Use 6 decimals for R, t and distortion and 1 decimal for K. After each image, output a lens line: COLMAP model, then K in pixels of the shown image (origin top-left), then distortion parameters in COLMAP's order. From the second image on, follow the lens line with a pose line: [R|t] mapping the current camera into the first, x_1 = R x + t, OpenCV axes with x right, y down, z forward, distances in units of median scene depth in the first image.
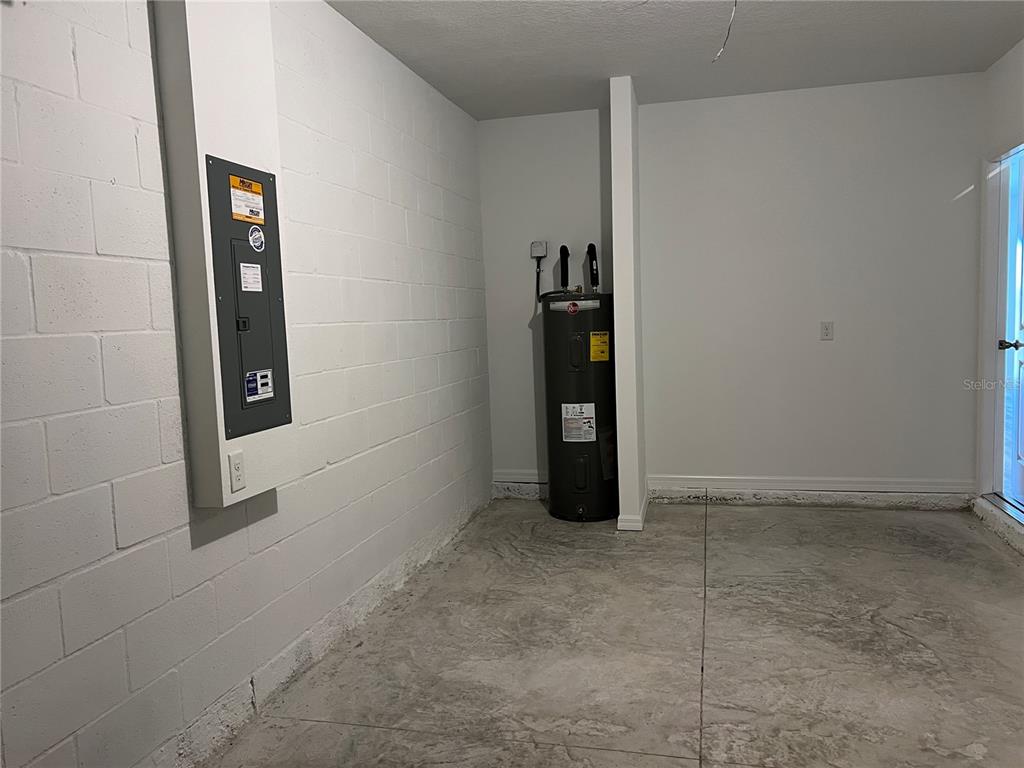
lens RADIAL K [[781.2, 0, 514.7], [0, 781.2, 385.6], [0, 0, 1]] dist [0.002846, 0.000532]
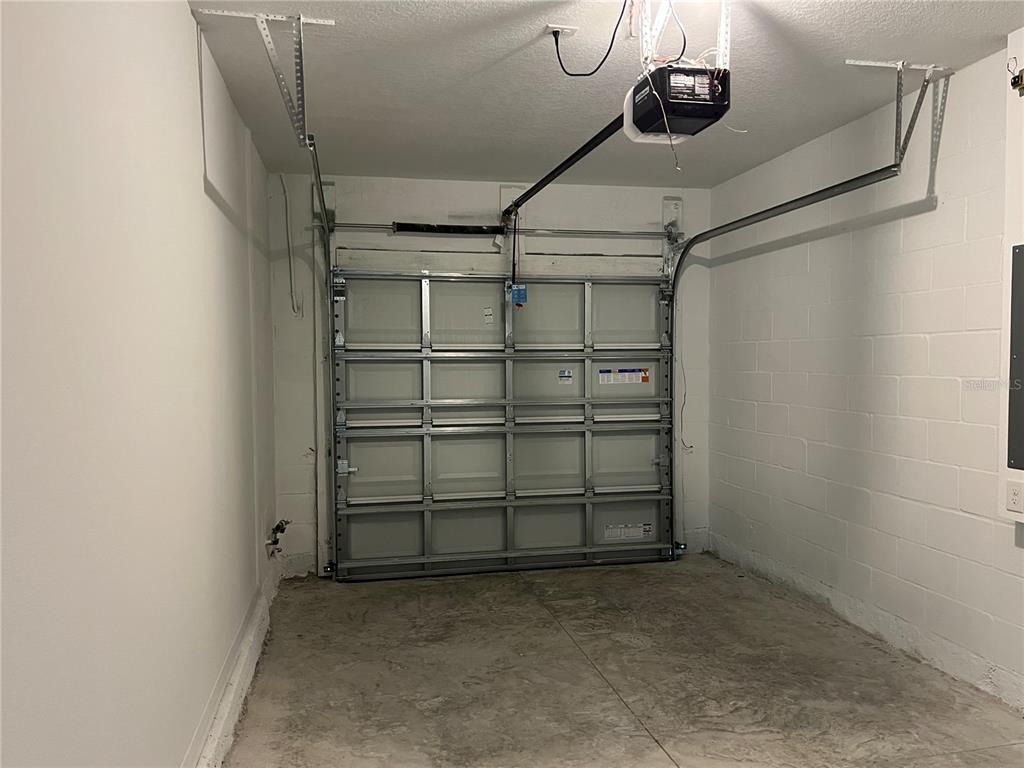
lens RADIAL K [[781.2, 0, 512.2], [0, 781.2, 385.7], [0, 0, 1]] dist [0.002846, 0.000532]
pose [[-0.900894, 0.067460, -0.428764, 1.020822], [0.010311, 0.990895, 0.134239, -0.276488], [0.433917, 0.116514, -0.893387, 2.020462]]
